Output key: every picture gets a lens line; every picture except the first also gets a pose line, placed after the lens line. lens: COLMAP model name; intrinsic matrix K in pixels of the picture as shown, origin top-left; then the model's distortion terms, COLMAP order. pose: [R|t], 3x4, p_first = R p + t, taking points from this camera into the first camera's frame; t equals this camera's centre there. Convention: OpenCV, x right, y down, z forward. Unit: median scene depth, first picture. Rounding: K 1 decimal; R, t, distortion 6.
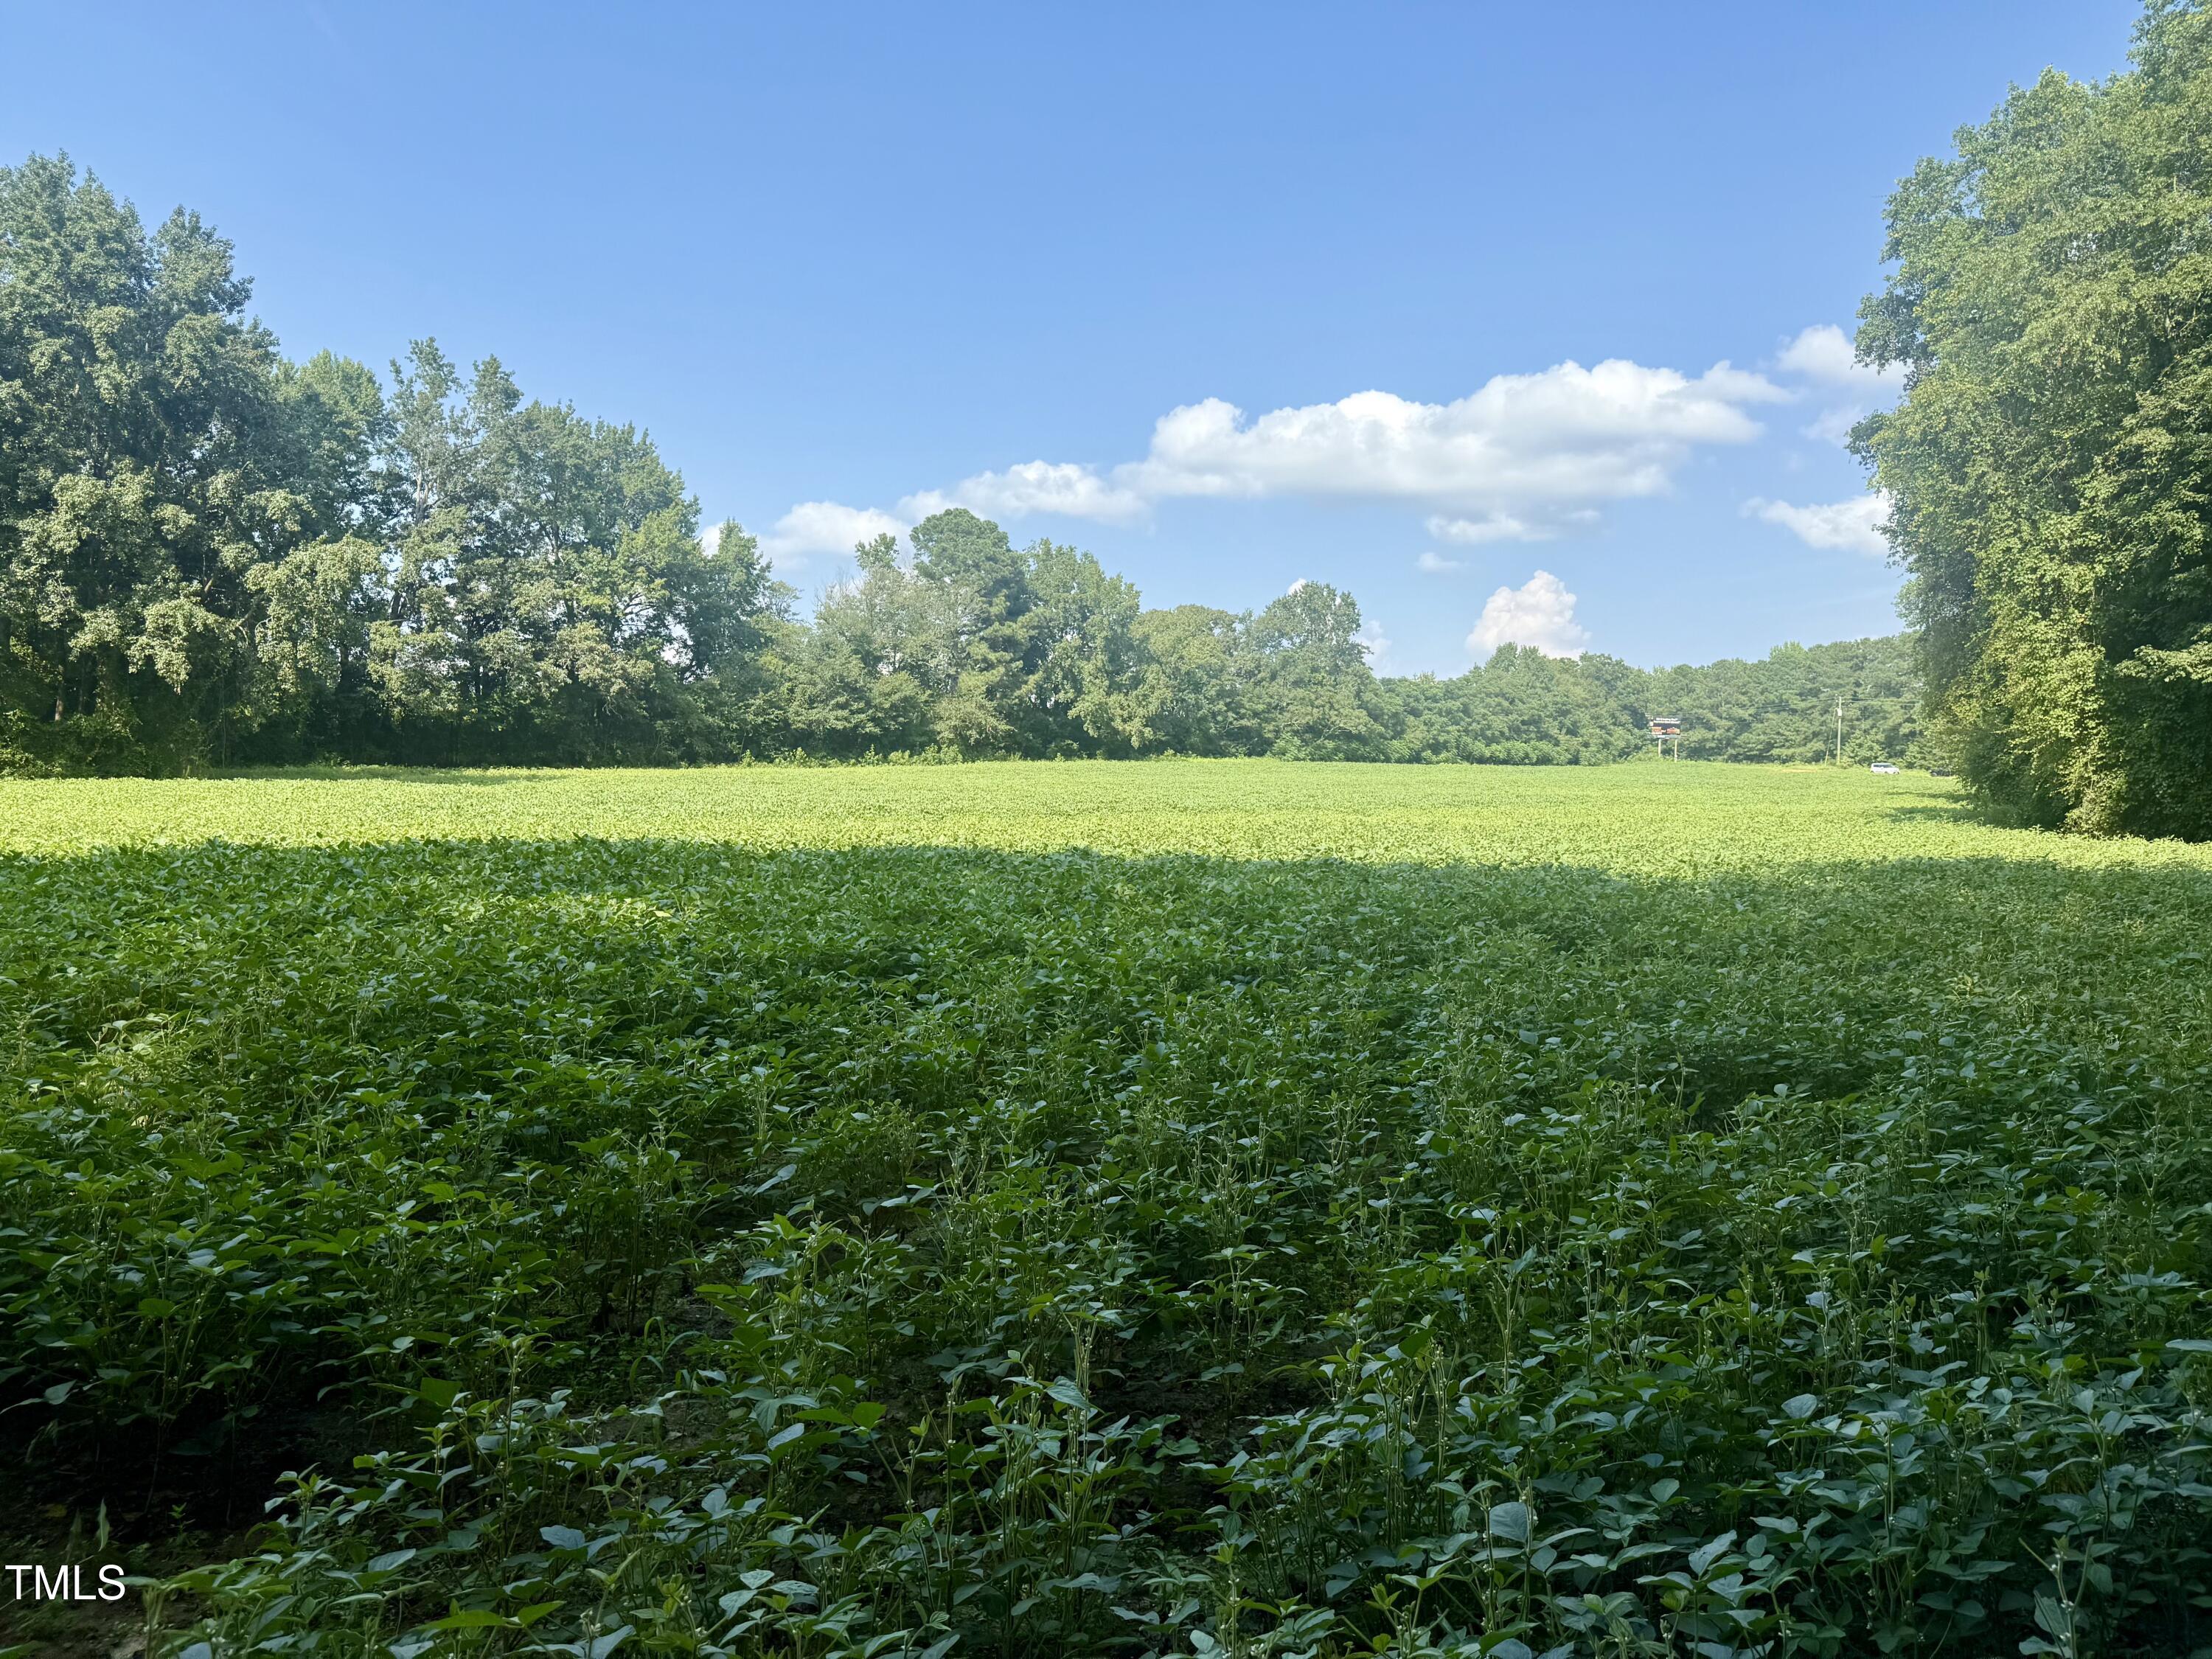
lens RADIAL K [[1577.1, 0, 1107.8], [0, 1577.1, 837.9], [0, 0, 1]] dist [0.059577, -0.046496]
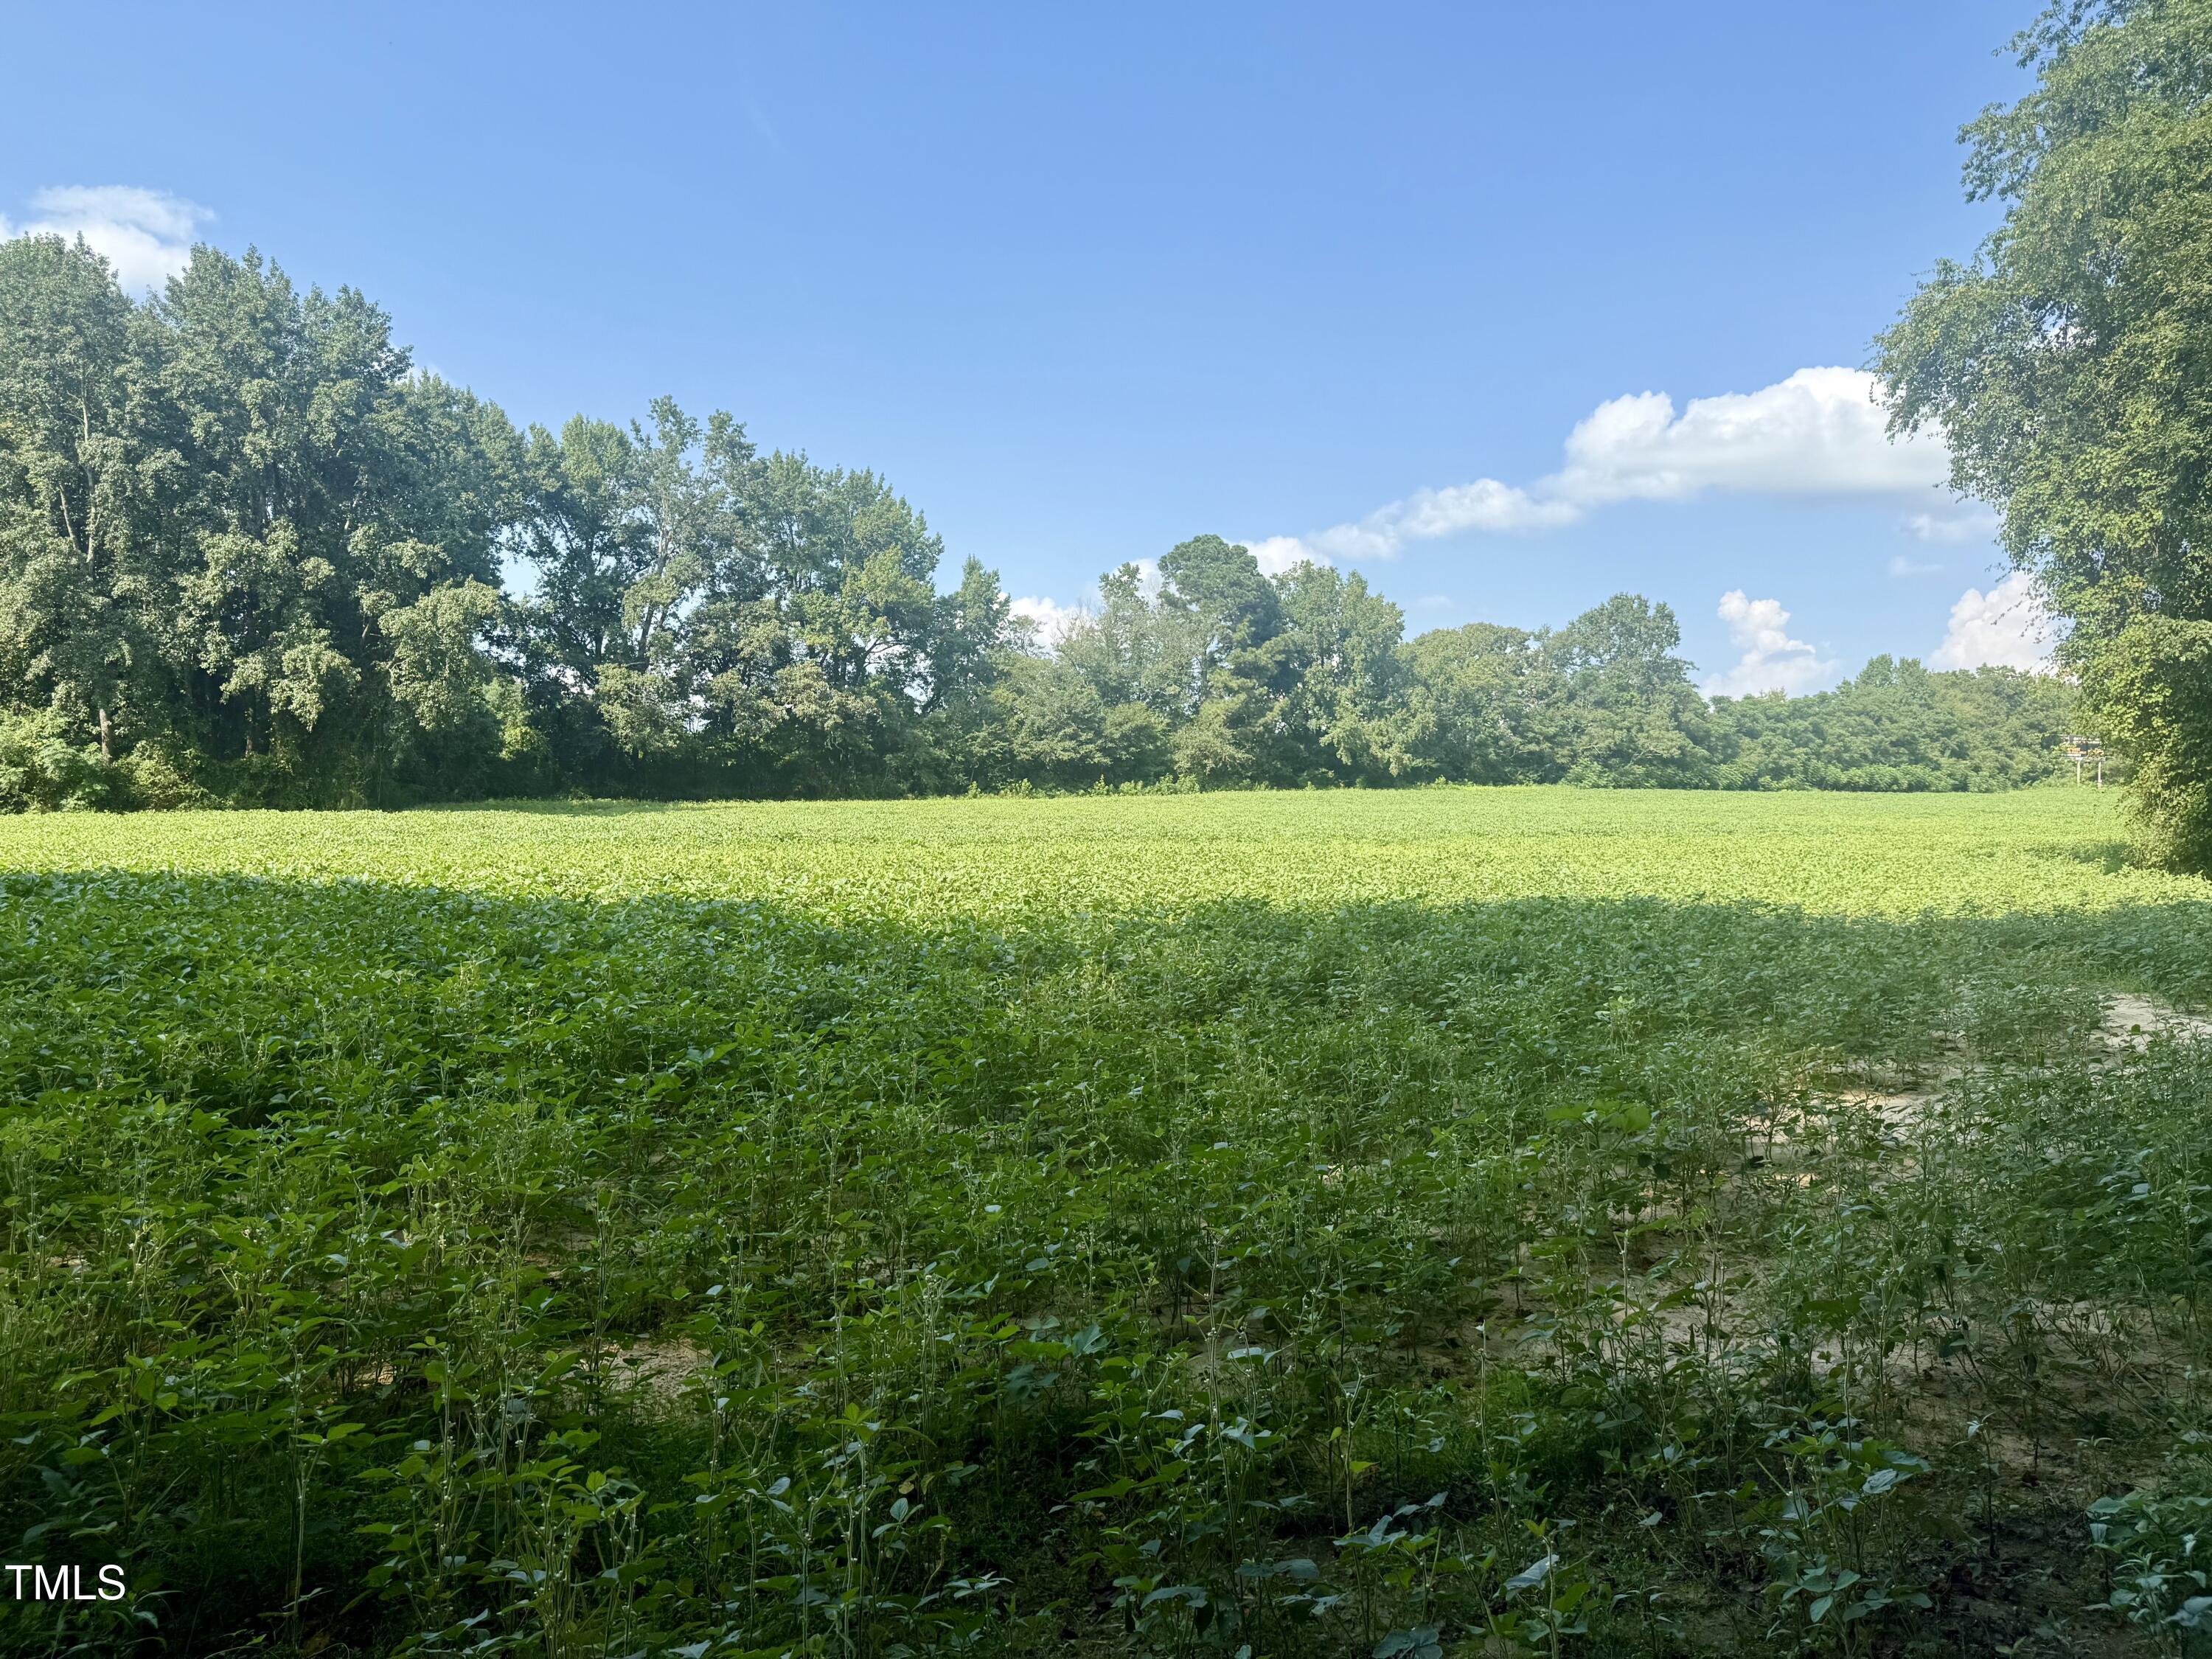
lens RADIAL K [[1577.1, 0, 1109.8], [0, 1577.1, 829.3], [0, 0, 1]] dist [0.059577, -0.046496]
pose [[0.967744, -0.001747, -0.251931, 0.105240], [-0.004961, 0.999650, -0.025990, 0.000522], [0.251888, 0.026402, 0.967396, 0.047988]]
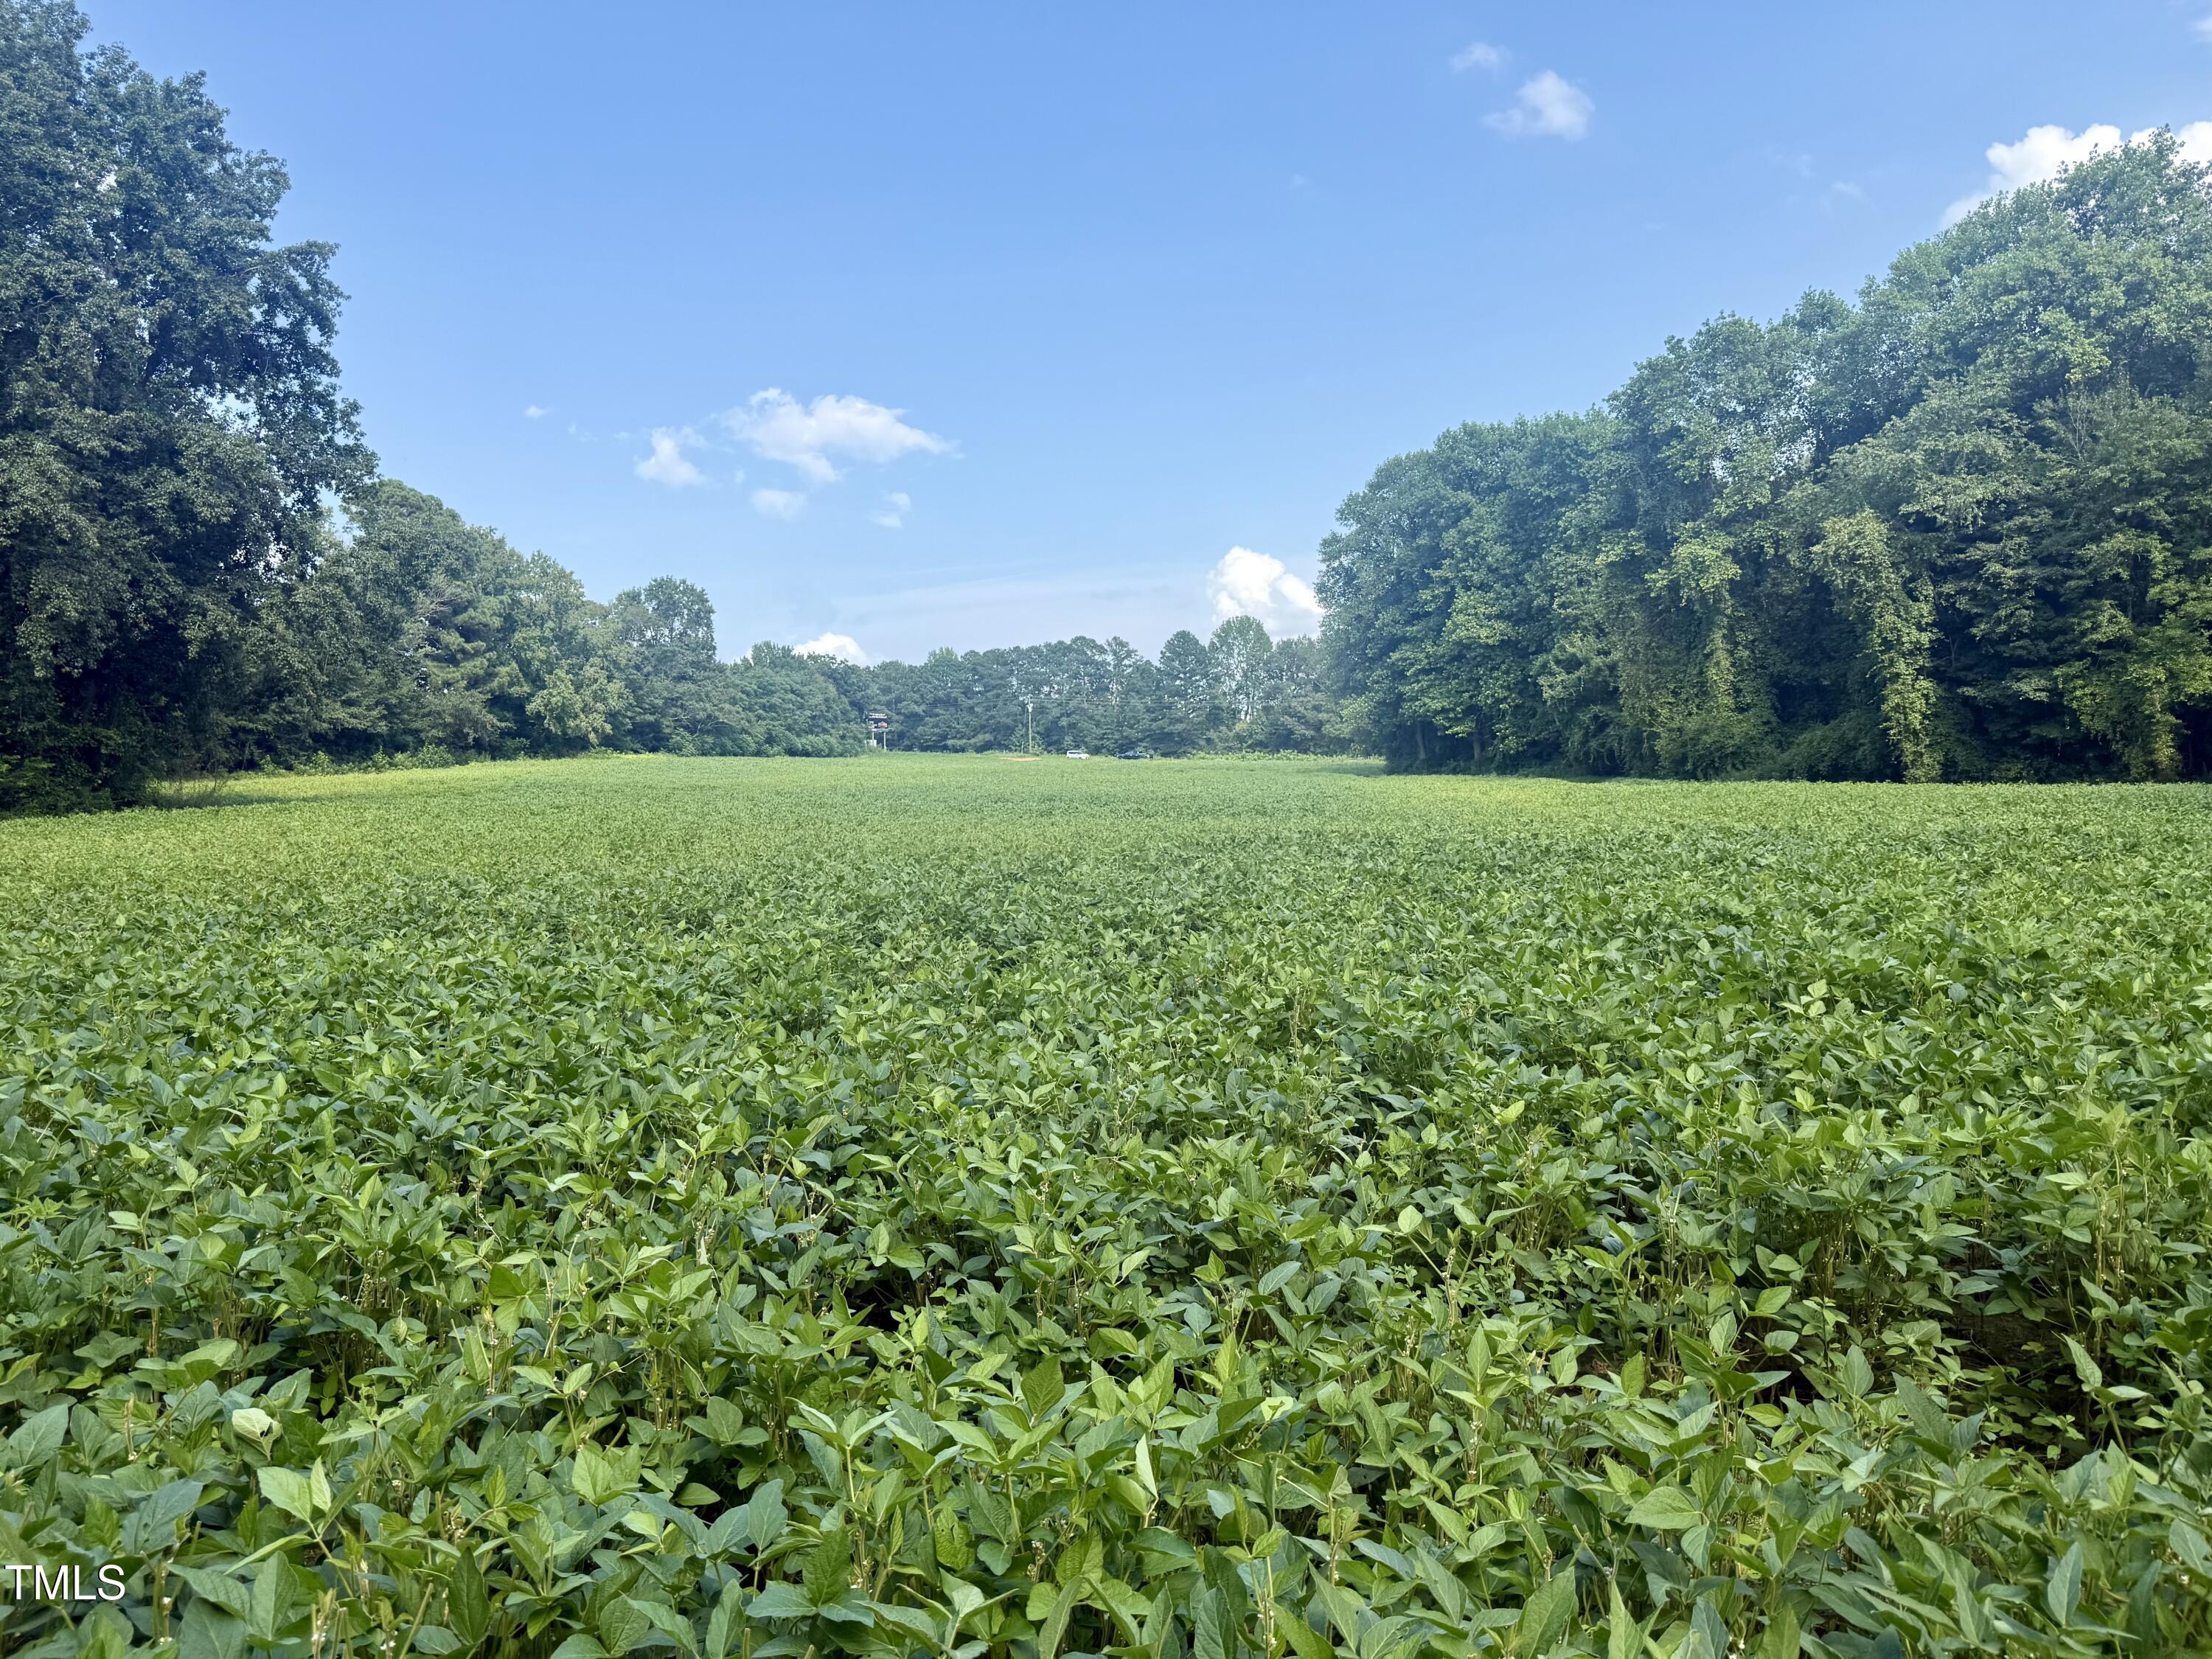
lens RADIAL K [[1577.1, 0, 1138.4], [0, 1577.1, 818.7], [0, 0, 1]] dist [0.059577, -0.046496]
pose [[0.776315, -0.043378, 0.628850, -0.383488], [0.047905, 0.998804, 0.009758, -0.007090], [-0.628522, 0.022550, 0.777465, 0.054469]]
